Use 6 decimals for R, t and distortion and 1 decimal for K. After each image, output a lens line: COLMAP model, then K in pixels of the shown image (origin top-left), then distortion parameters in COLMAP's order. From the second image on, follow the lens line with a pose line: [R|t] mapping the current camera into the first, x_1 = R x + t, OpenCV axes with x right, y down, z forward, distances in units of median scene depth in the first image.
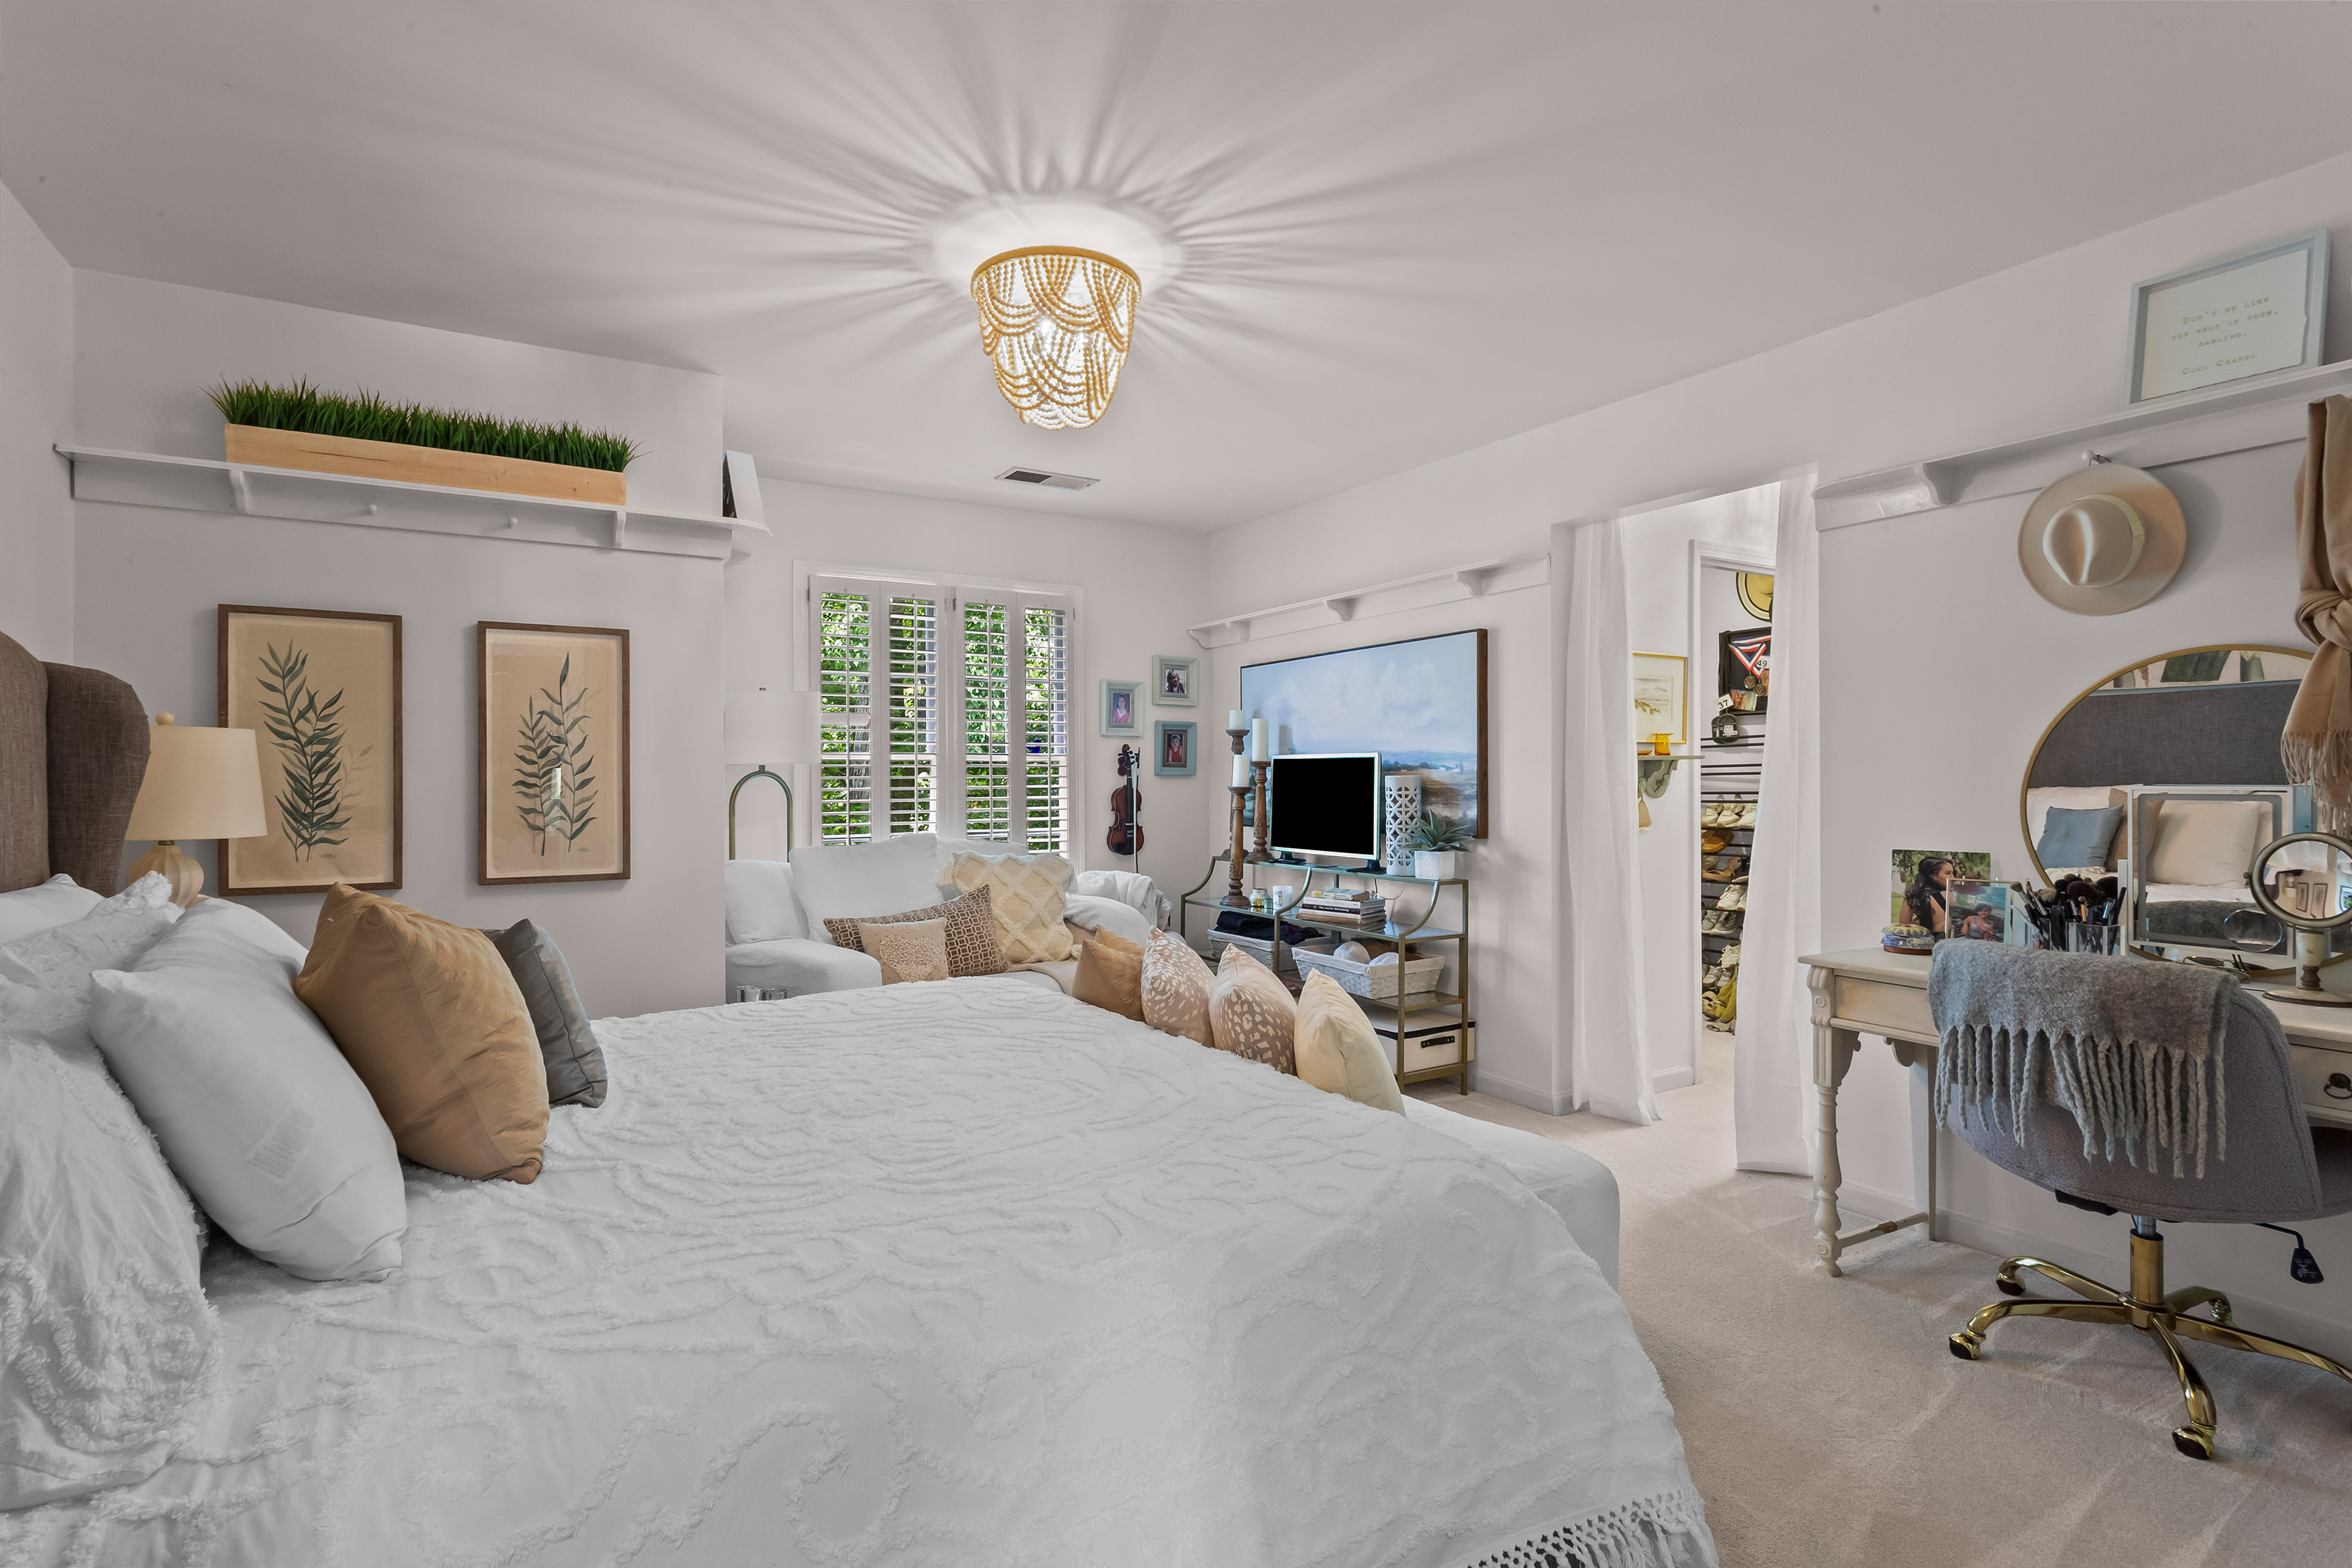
lens RADIAL K [[1130.9, 0, 1168.6], [0, 1130.9, 780.7], [0, 0, 1]] dist [-0.002073, 0.003095]
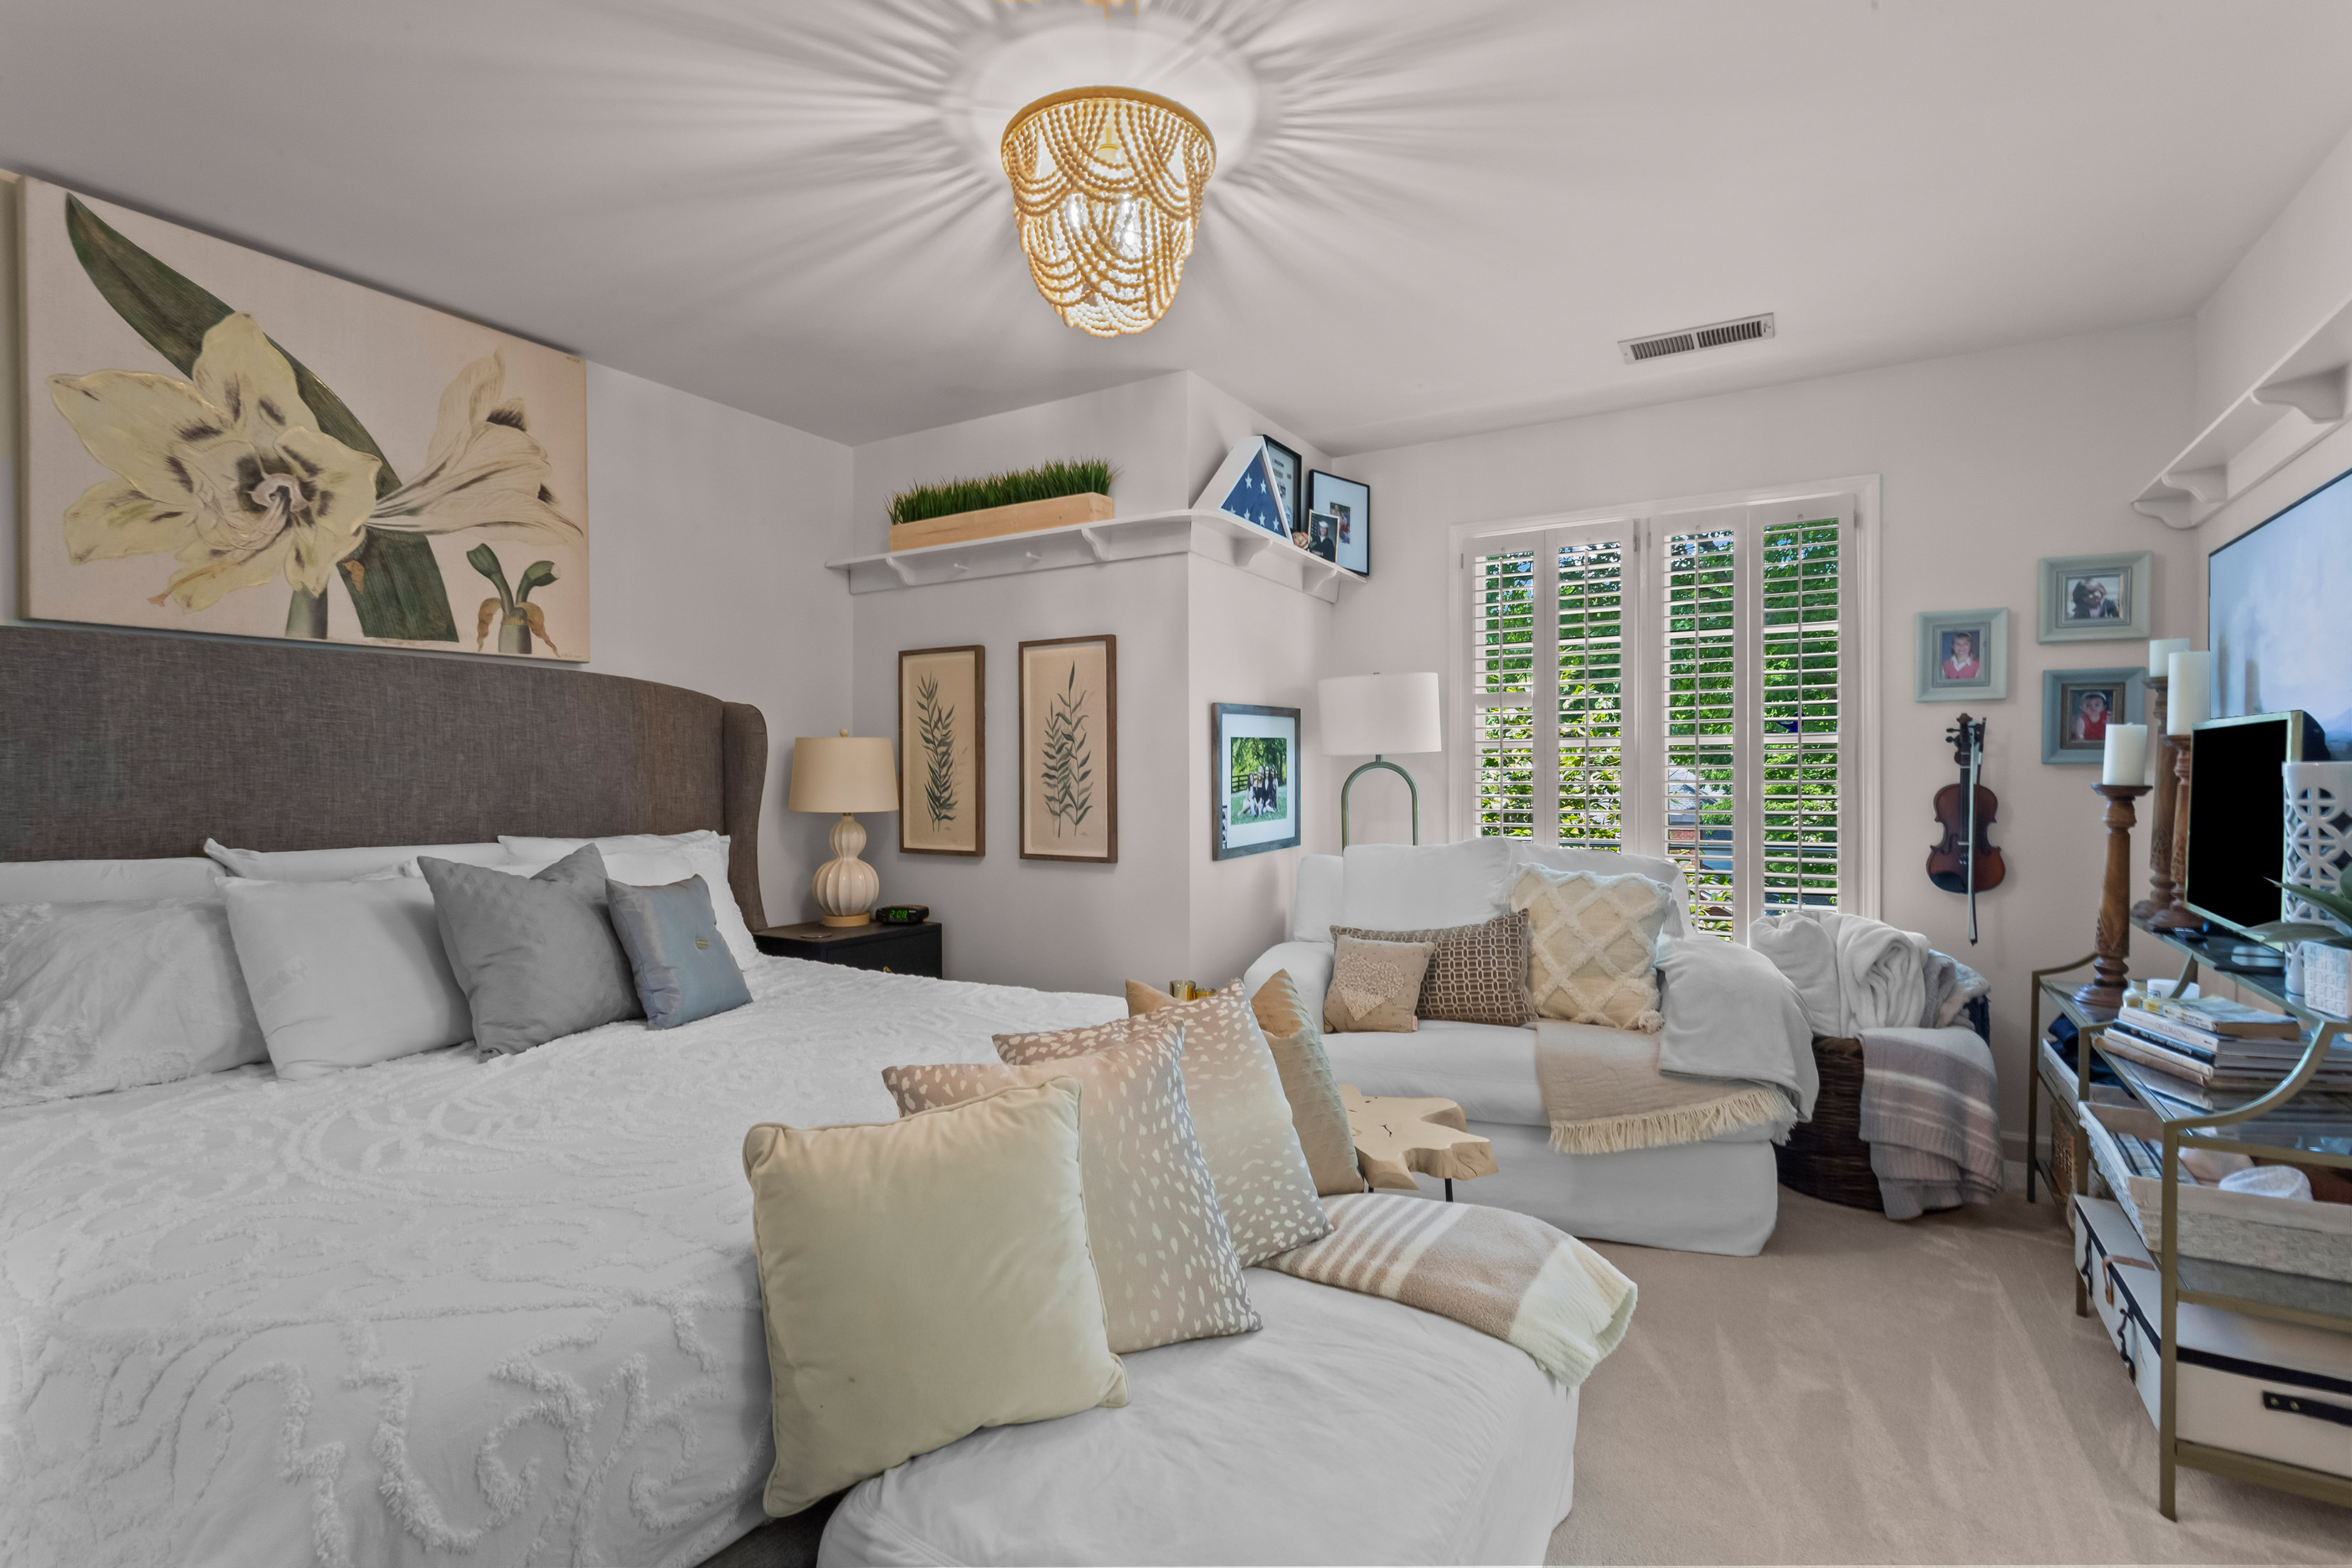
lens RADIAL K [[1130.9, 0, 1170.4], [0, 1130.9, 784.2], [0, 0, 1]] dist [-0.002073, 0.003095]
pose [[0.450710, 0.011815, -0.892592, 0.517747], [0.001090, 0.999904, 0.013786, -0.004155], [0.892670, -0.007187, 0.450654, 0.553548]]
